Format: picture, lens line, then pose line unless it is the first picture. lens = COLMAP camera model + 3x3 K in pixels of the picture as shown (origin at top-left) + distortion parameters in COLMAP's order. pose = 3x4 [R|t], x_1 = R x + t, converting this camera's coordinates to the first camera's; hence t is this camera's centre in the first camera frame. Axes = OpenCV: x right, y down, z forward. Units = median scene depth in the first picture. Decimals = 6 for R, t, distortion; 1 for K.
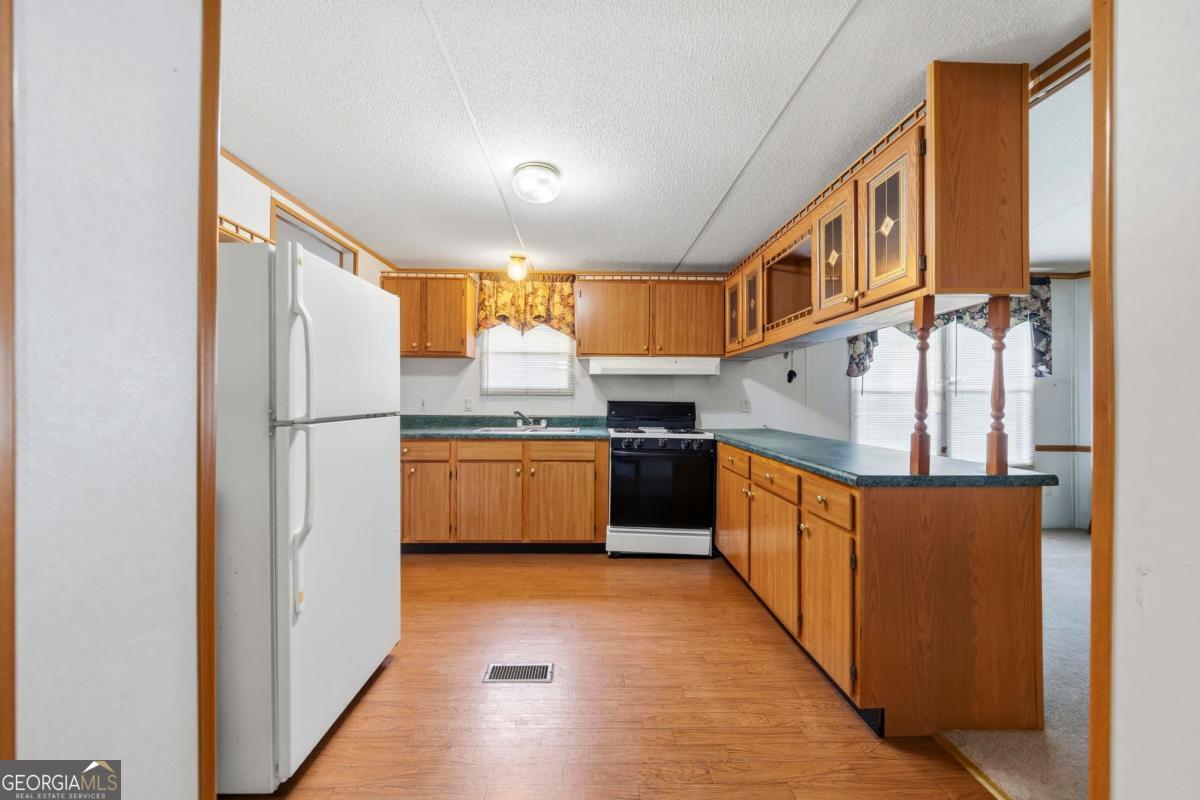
lens RADIAL K [[456.7, 0, 599.7], [0, 456.7, 395.3], [0, 0, 1]] dist [-0.003073, -0.000029]
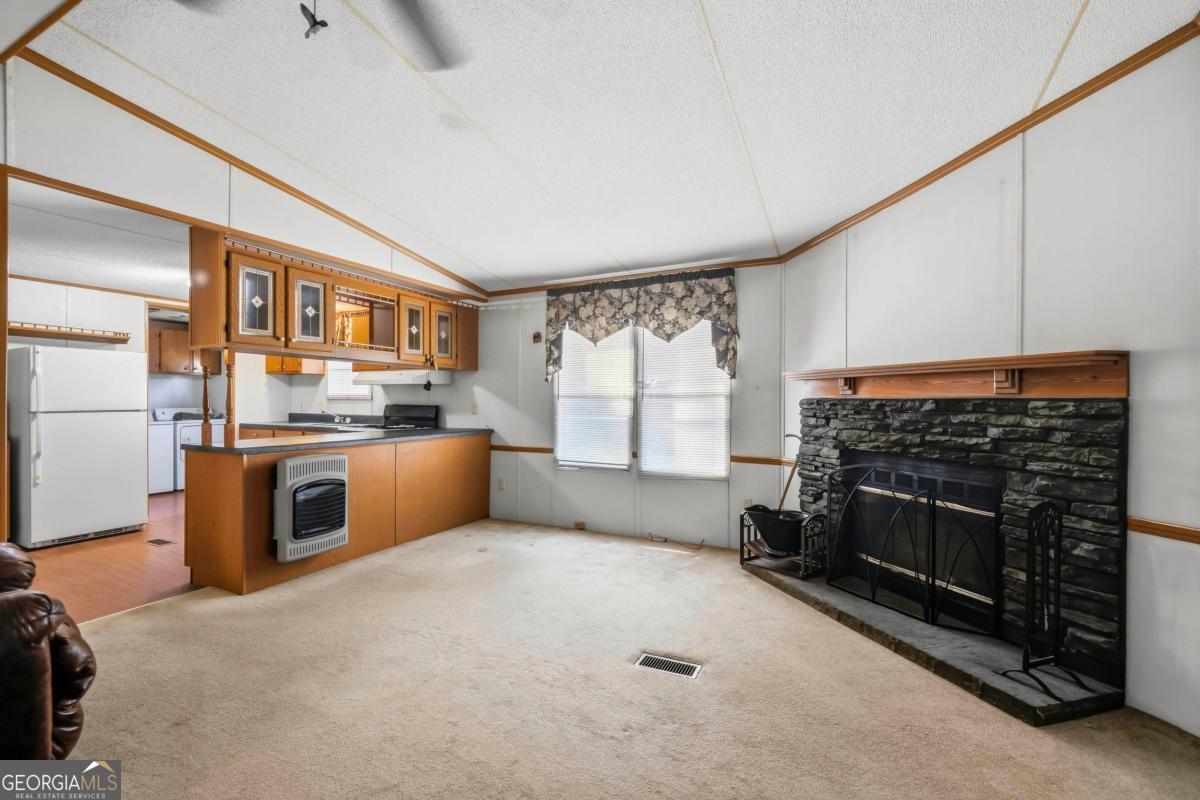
lens RADIAL K [[460.2, 0, 604.5], [0, 460.2, 406.9], [0, 0, 1]] dist [-0.002045, -0.000050]
pose [[0.896572, 0.006240, -0.442854, 1.148816], [0.002313, 0.999821, 0.018770, -0.003087], [0.442892, -0.017853, 0.896397, 0.080678]]
